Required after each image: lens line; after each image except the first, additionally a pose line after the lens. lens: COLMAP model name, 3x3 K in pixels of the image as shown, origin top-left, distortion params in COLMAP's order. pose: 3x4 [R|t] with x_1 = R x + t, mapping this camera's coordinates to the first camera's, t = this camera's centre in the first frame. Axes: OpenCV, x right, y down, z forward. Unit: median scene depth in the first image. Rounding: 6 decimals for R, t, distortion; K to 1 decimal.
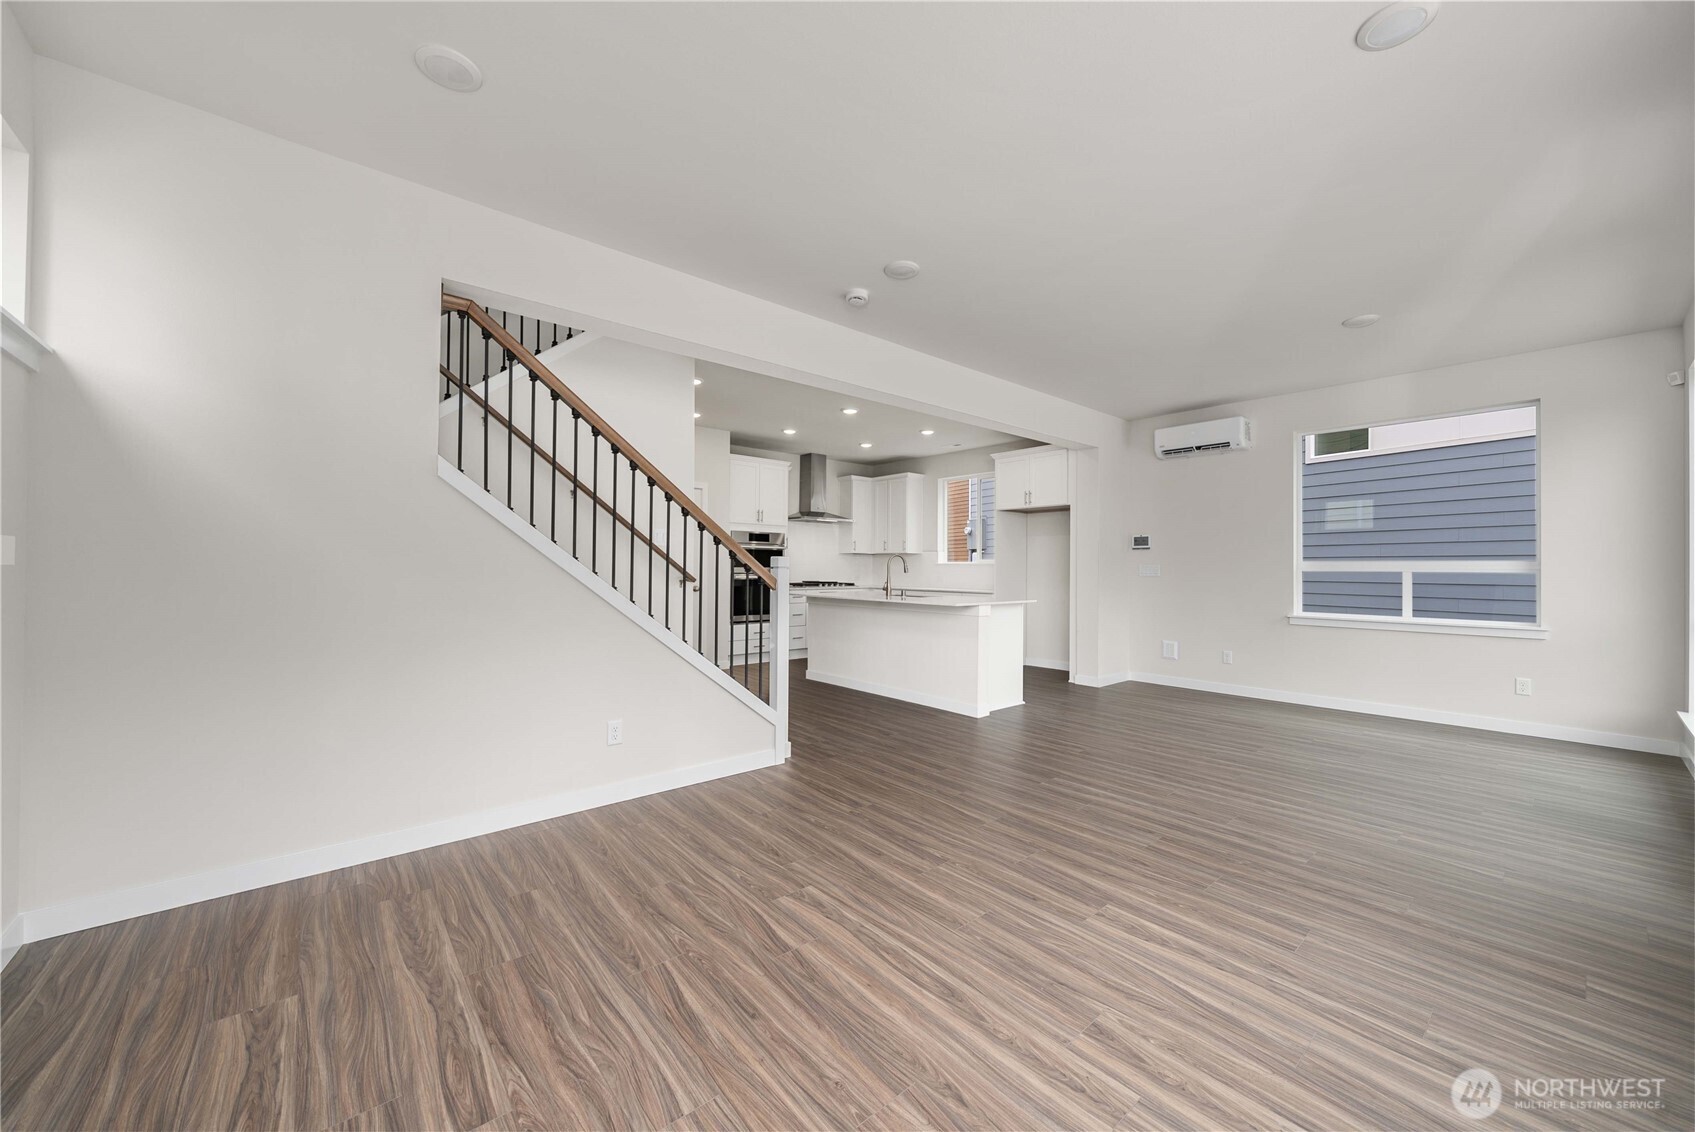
lens RADIAL K [[638.4, 0, 838.3], [0, 638.4, 558.1], [0, 0, 1]] dist [-0.007523, 0.001179]
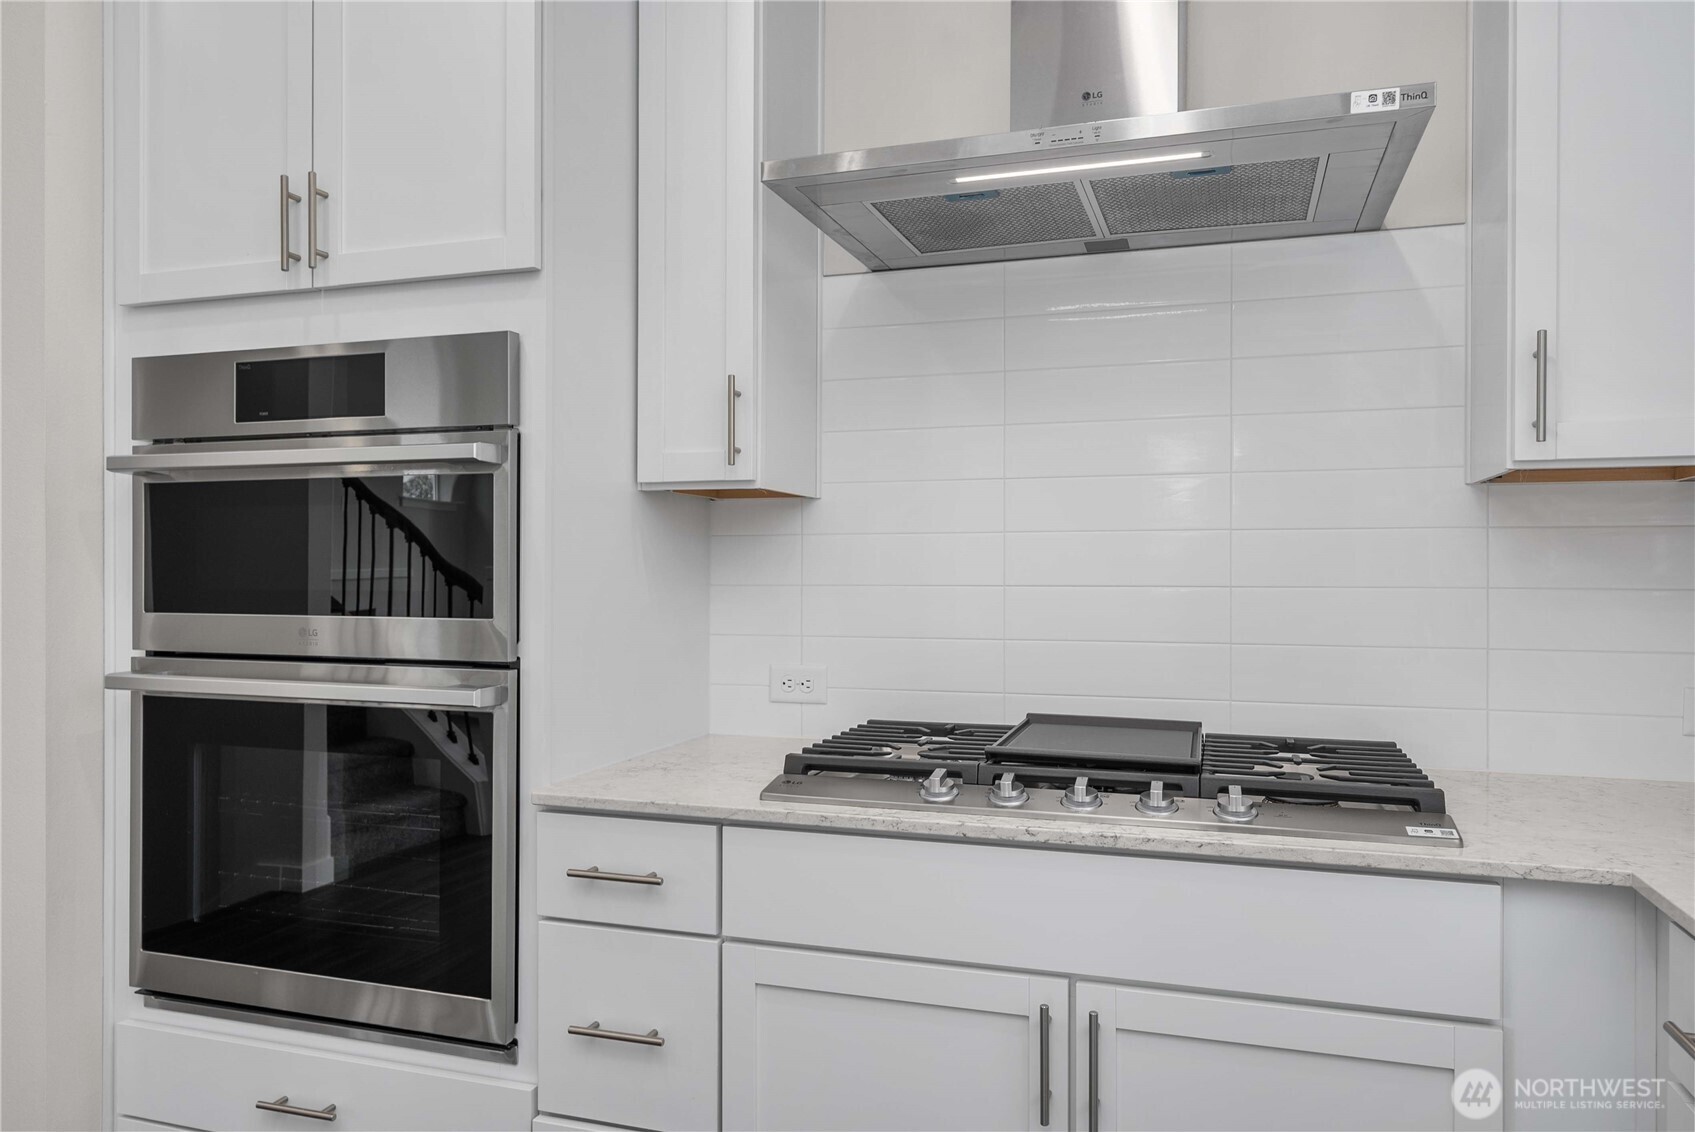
lens RADIAL K [[1146.4, 0, 853.0], [0, 1146.4, 563.6], [0, 0, 1]] dist [0.000986, 0.000290]
pose [[0.535341, -0.010528, -0.844571, 0.210535], [0.020146, 0.999797, 0.000307, 0.009272], [0.844396, -0.017179, 0.535444, 1.505286]]
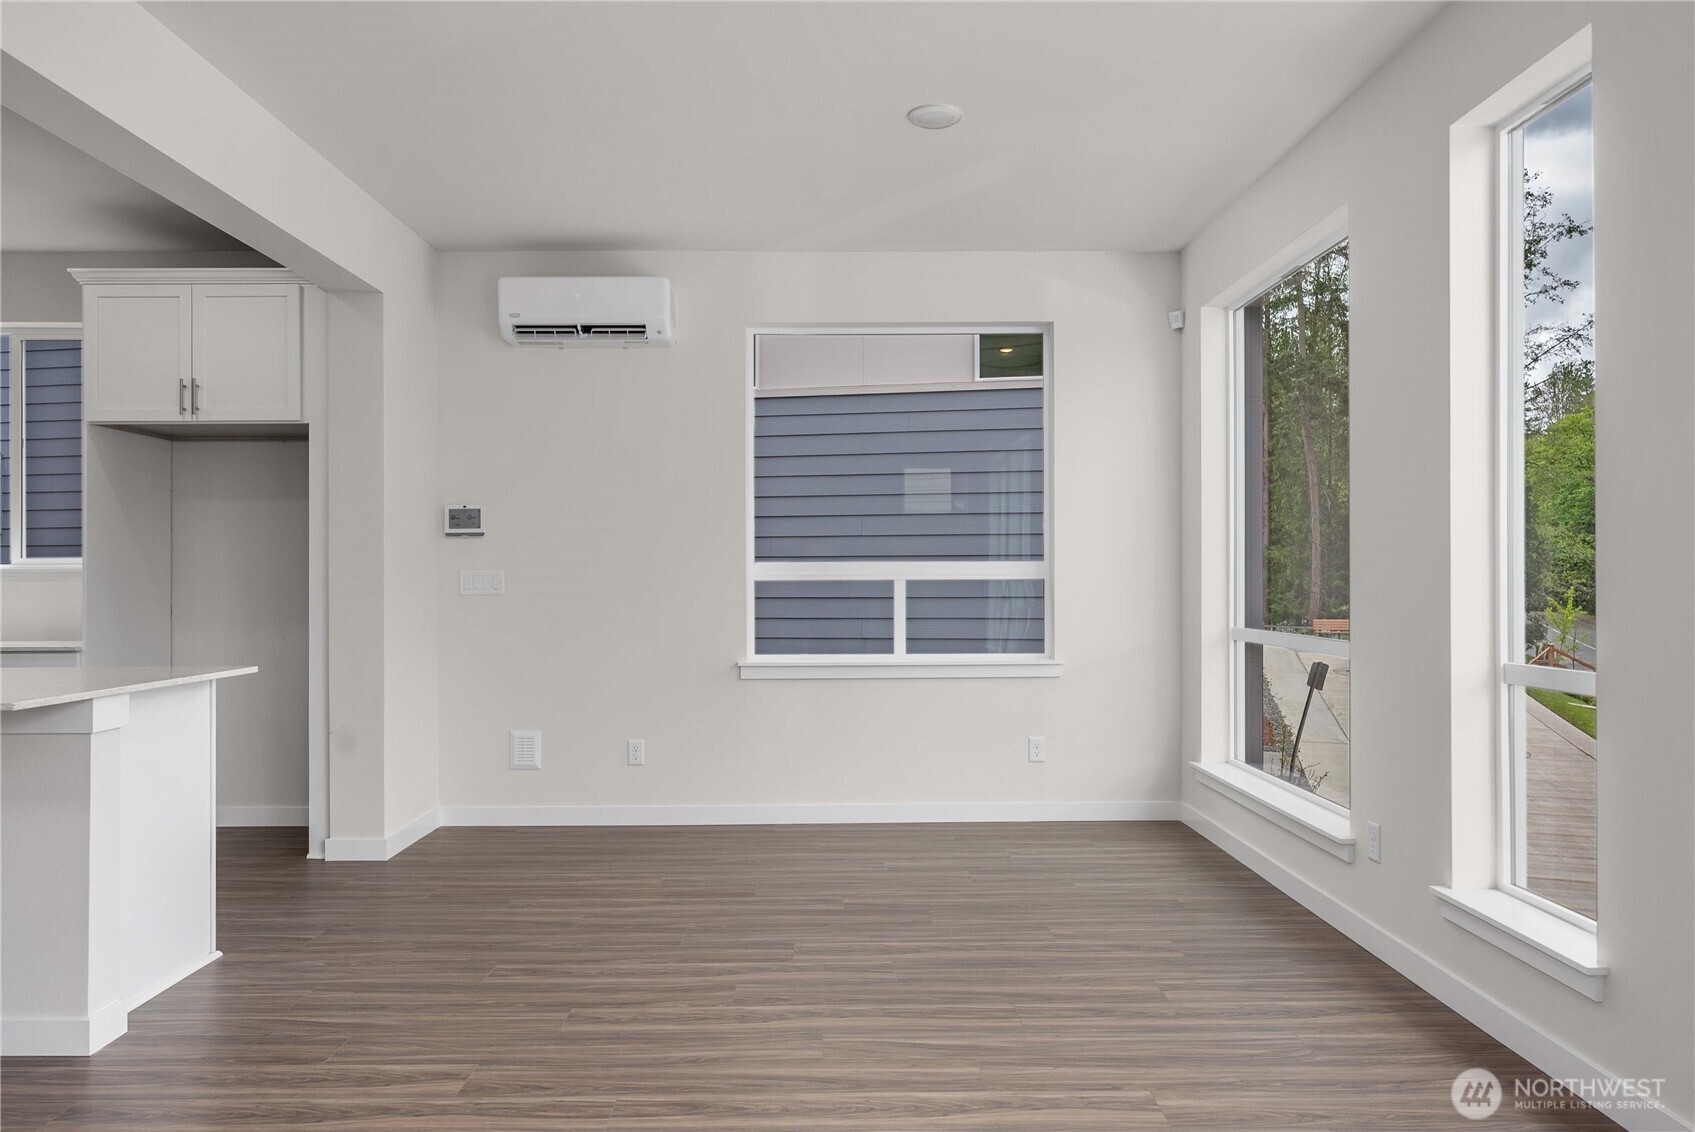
lens RADIAL K [[1146.4, 0, 862.0], [0, 1146.4, 572.9], [0, 0, 1]] dist [0.000986, 0.000290]
pose [[0.626026, -0.006435, 0.779776, 0.016482], [-0.003338, 0.999935, 0.010932, 0.003472], [-0.779795, -0.009446, 0.625964, 0.344378]]
